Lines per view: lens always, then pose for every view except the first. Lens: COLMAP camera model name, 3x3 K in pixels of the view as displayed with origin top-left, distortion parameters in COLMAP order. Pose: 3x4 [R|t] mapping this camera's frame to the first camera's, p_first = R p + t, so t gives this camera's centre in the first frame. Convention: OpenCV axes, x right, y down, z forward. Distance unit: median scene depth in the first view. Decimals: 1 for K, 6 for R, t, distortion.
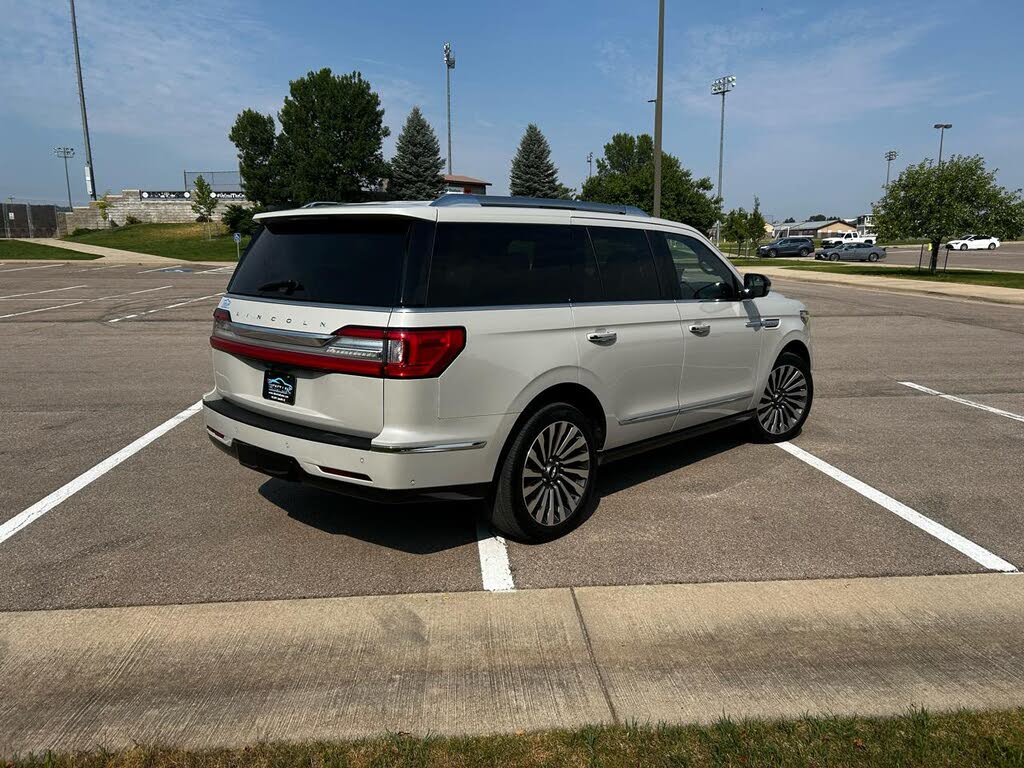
lens RADIAL K [[773.2, 0, 515.2], [0, 773.2, 387.3], [0, 0, 1]] dist [0.049440, -0.048787]
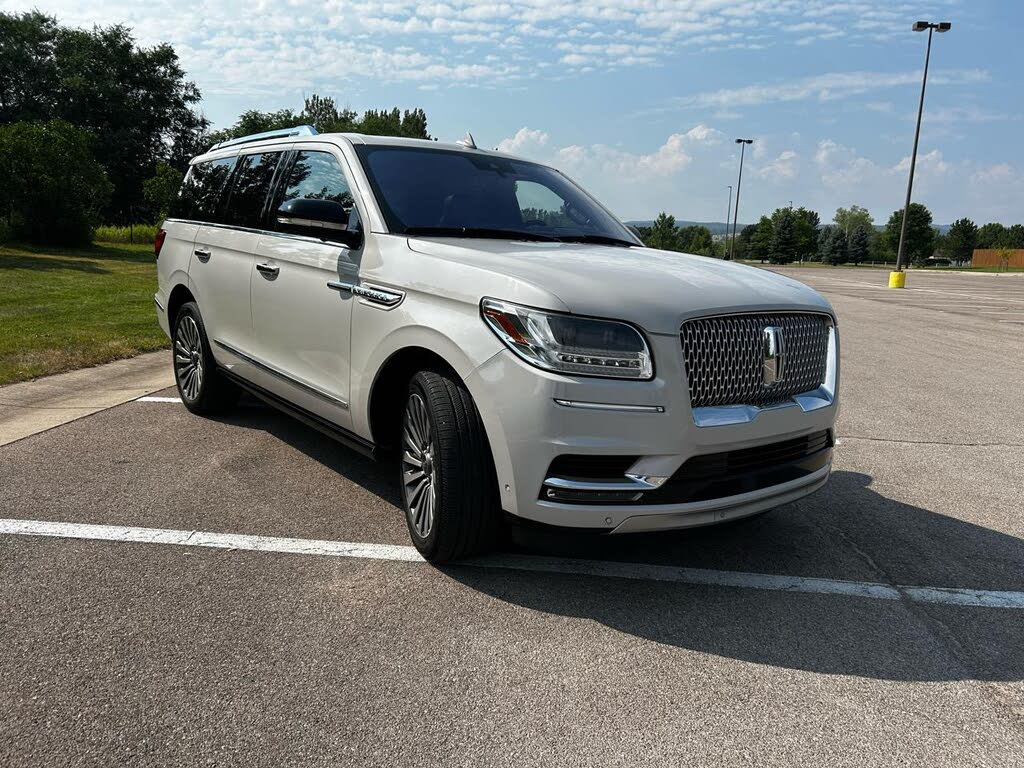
lens RADIAL K [[773.2, 0, 515.2], [0, 773.2, 387.3], [0, 0, 1]] dist [0.049440, -0.048787]
pose [[-0.162889, 0.167120, -0.972388, 0.118723], [-0.223451, 0.953694, 0.201339, -0.021237], [0.961008, 0.250077, -0.118003, 0.164154]]
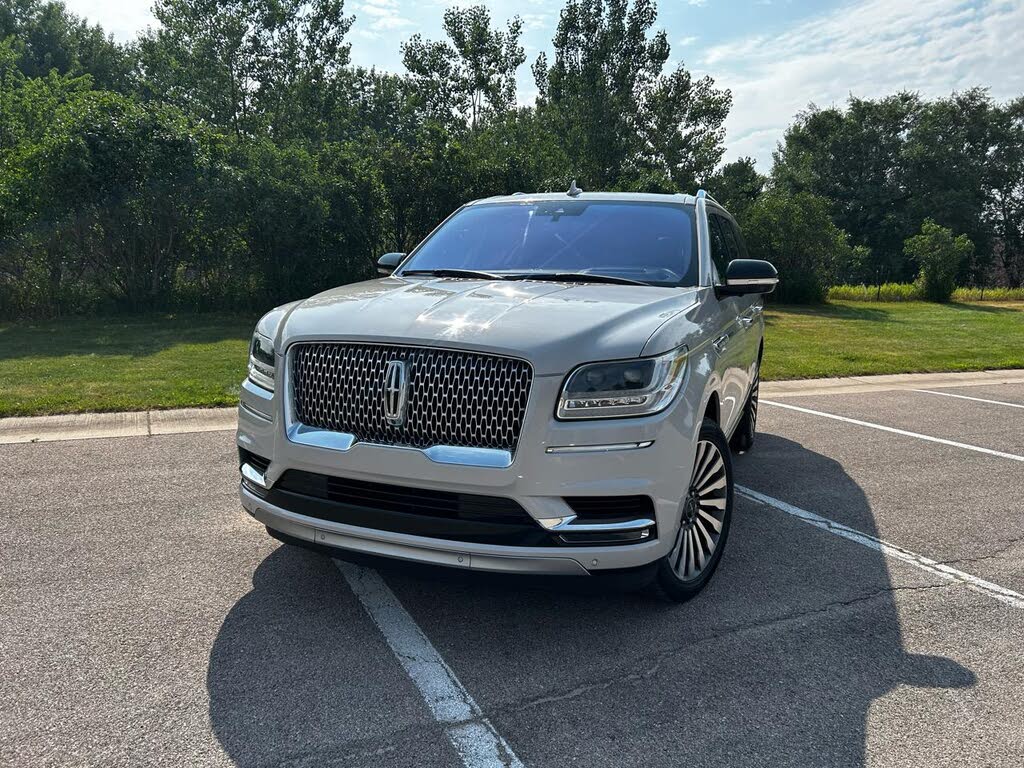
lens RADIAL K [[770.0, 0, 512.0], [0, 770.0, 384.0], [0, 0, 1]] dist [0.053356, -0.064929]
pose [[-0.937066, 0.020246, -0.348565, 0.062336], [-0.093218, 0.947573, 0.305641, -0.035918], [0.336478, 0.318898, -0.886051, 0.235459]]
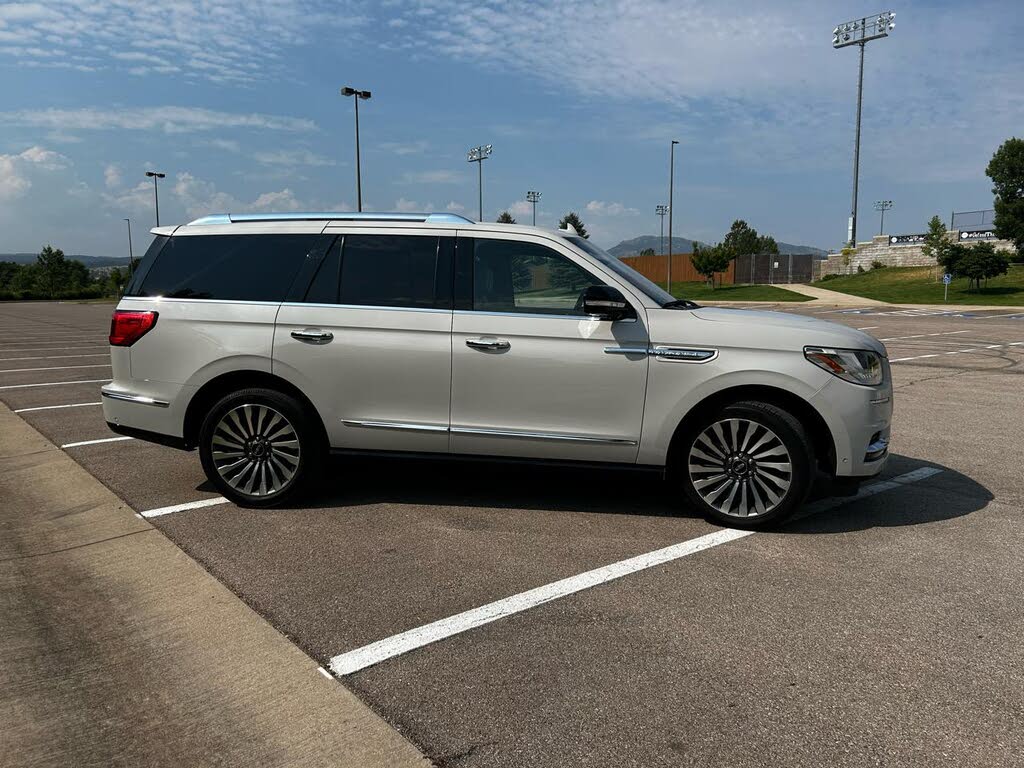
lens RADIAL K [[772.1, 0, 512.0], [0, 772.1, 384.0], [0, 0, 1]] dist [0.045564, -0.039227]
pose [[0.558631, 0.096871, -0.823740, 0.118238], [-0.149185, 0.988694, 0.015098, -0.005787], [0.815889, 0.114455, 0.566767, 0.063907]]
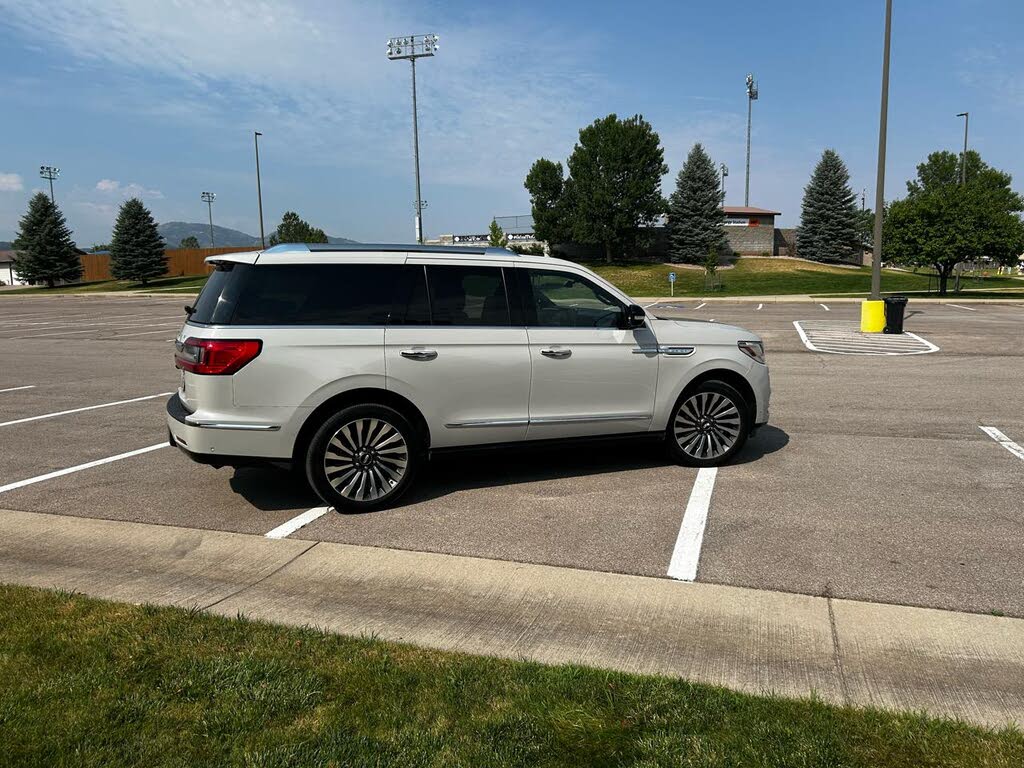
lens RADIAL K [[773.2, 0, 515.2], [0, 773.2, 387.3], [0, 0, 1]] dist [0.049440, -0.048787]
pose [[0.919467, 0.043702, -0.390731, 0.075538], [-0.060205, 0.997733, -0.030081, 0.001651], [0.388531, 0.051182, 0.920013, -0.007415]]
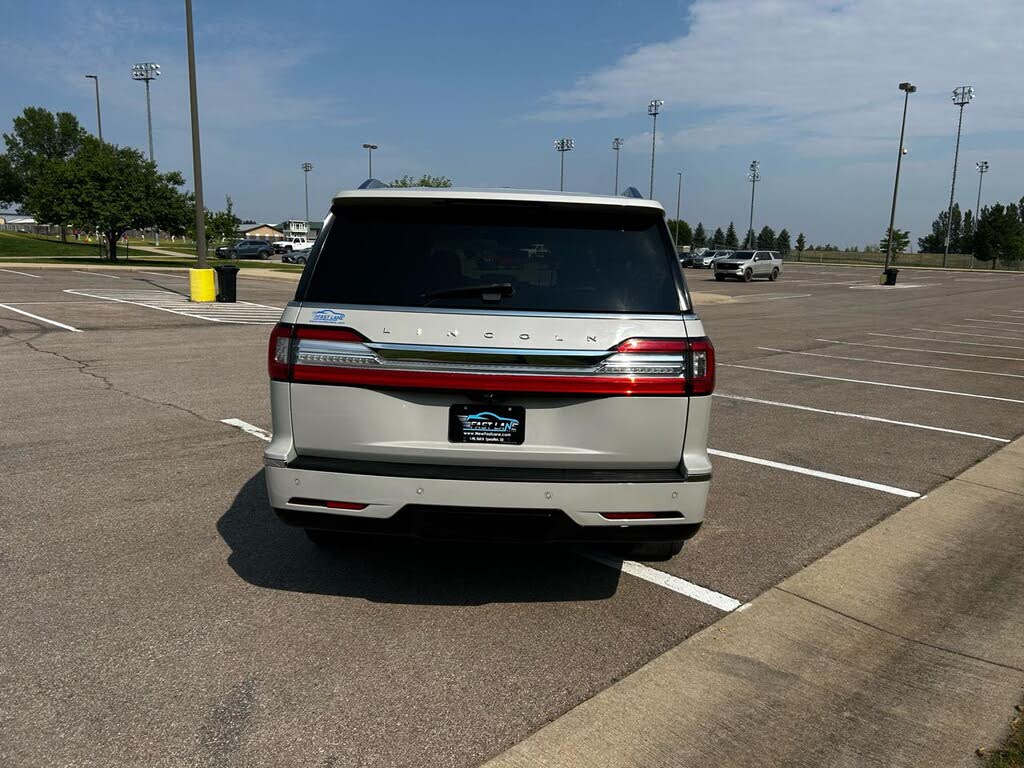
lens RADIAL K [[773.2, 0, 515.2], [0, 773.2, 387.3], [0, 0, 1]] dist [0.049440, -0.048787]
pose [[0.755249, -0.084239, 0.650002, -0.071078], [0.086033, 0.995867, 0.029099, -0.005140], [-0.649767, 0.033945, 0.759375, 0.037992]]
